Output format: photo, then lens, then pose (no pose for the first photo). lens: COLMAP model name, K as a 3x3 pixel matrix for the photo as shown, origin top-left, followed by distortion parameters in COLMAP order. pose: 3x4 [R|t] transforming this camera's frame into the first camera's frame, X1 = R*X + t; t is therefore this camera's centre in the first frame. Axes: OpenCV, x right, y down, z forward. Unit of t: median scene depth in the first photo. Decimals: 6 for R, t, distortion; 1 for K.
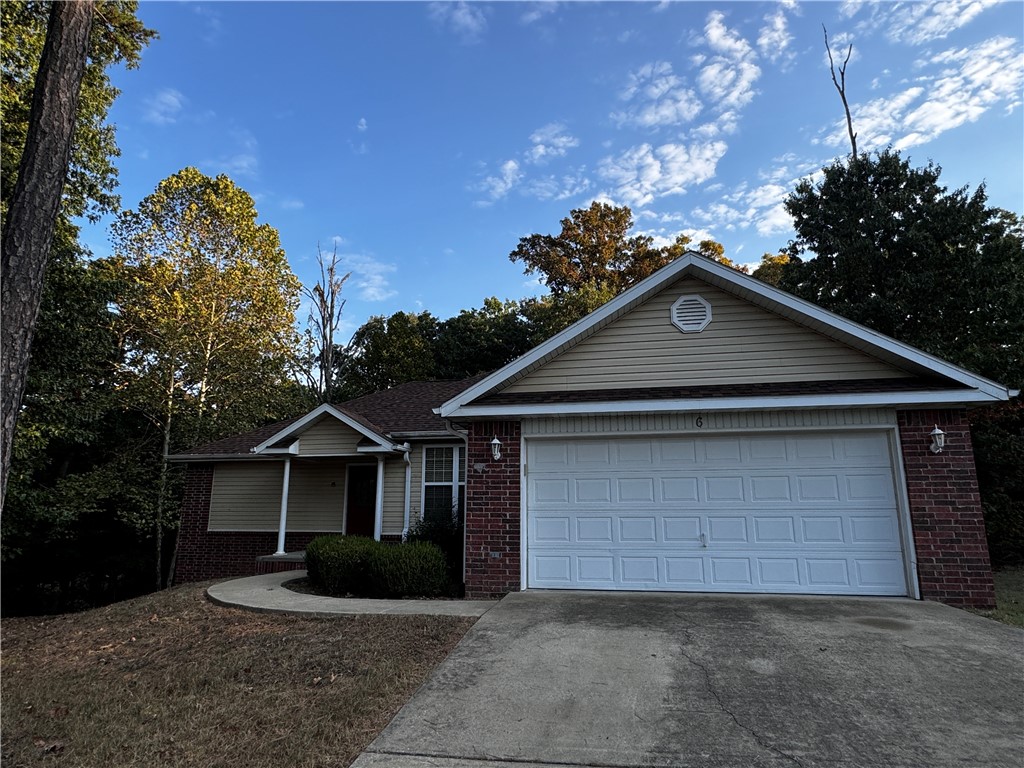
lens RADIAL K [[592.6, 0, 505.8], [0, 592.6, 382.6], [0, 0, 1]] dist [0.001028, -0.001449]
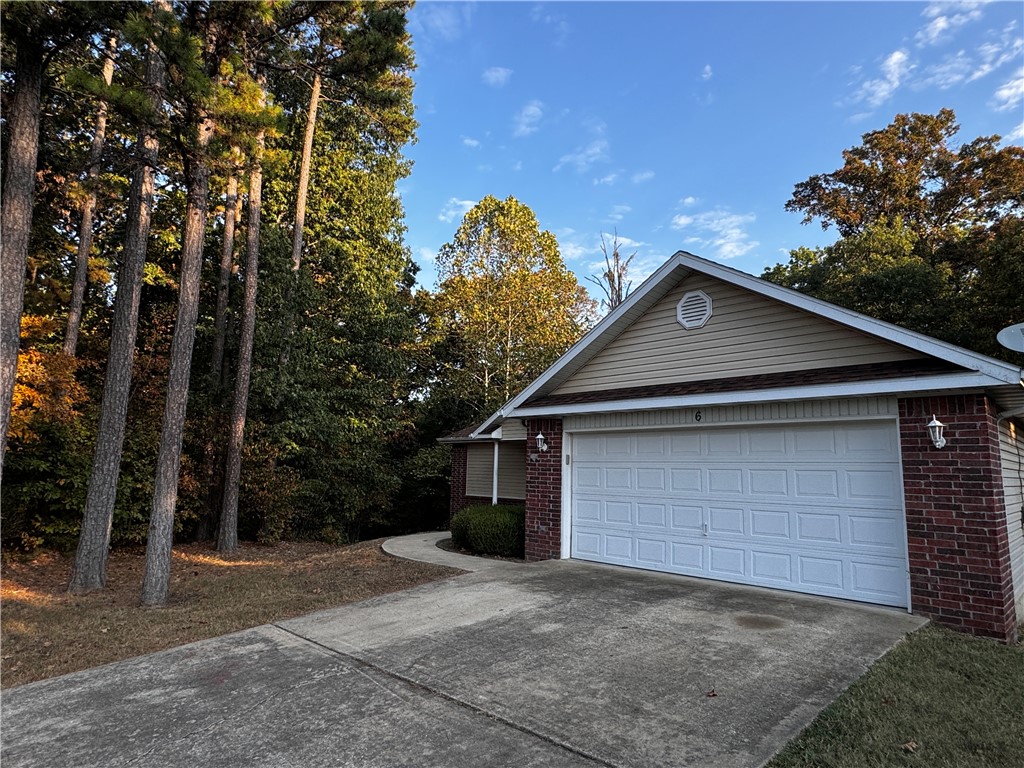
lens RADIAL K [[592.6, 0, 509.3], [0, 592.6, 383.4], [0, 0, 1]] dist [0.001028, -0.001449]
pose [[0.825086, -0.063169, -0.561464, 0.613951], [0.096893, 0.994829, 0.030461, -0.052024], [0.556637, -0.079535, 0.826940, -0.034472]]
